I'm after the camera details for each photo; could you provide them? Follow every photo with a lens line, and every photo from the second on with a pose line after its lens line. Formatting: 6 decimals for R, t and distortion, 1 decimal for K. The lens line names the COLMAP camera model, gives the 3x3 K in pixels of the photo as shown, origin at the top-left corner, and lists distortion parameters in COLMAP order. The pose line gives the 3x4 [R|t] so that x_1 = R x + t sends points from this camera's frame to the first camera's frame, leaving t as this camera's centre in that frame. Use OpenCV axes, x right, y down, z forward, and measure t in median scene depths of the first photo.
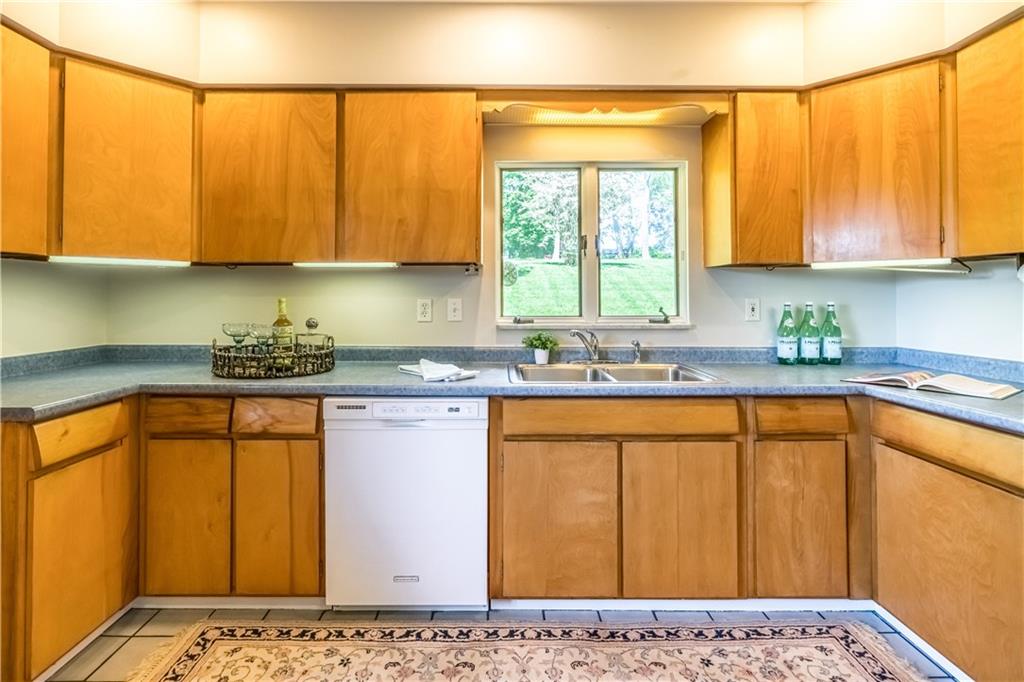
lens RADIAL K [[498.9, 0, 504.1], [0, 498.9, 290.0], [0, 0, 1]] dist [-0.005451, 0.002147]
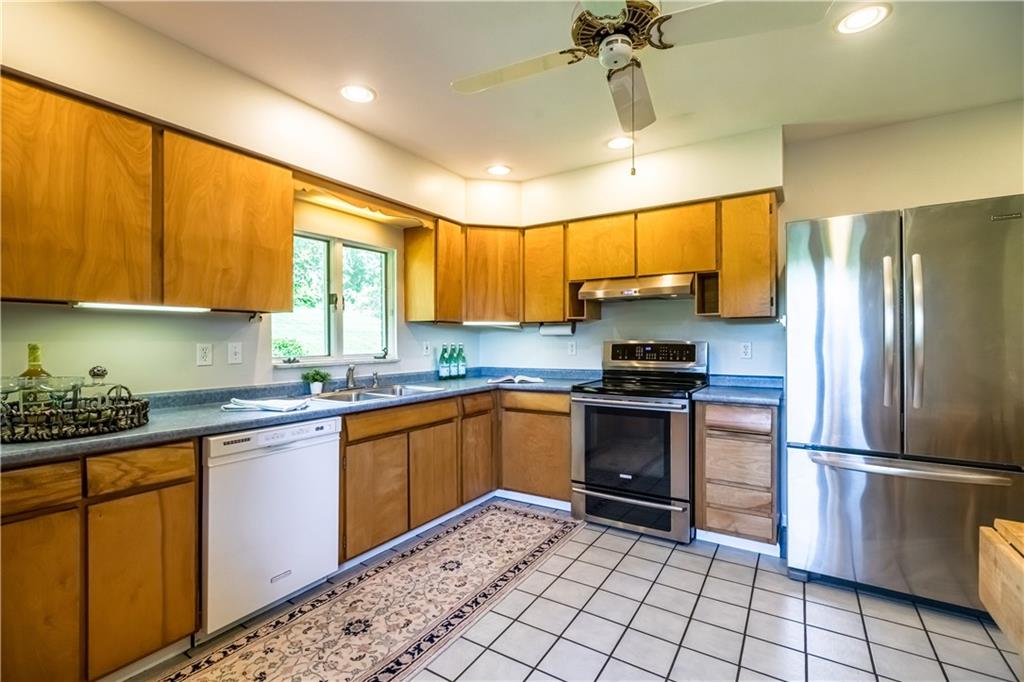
lens RADIAL K [[464.2, 0, 510.4], [0, 464.2, 339.9], [0, 0, 1]] dist [-0.004301, 0.001047]
pose [[0.538493, -0.002336, 0.842626, -0.729042], [-0.008664, 0.999928, 0.008309, -0.003035], [-0.842585, -0.011775, 0.538434, -0.051942]]
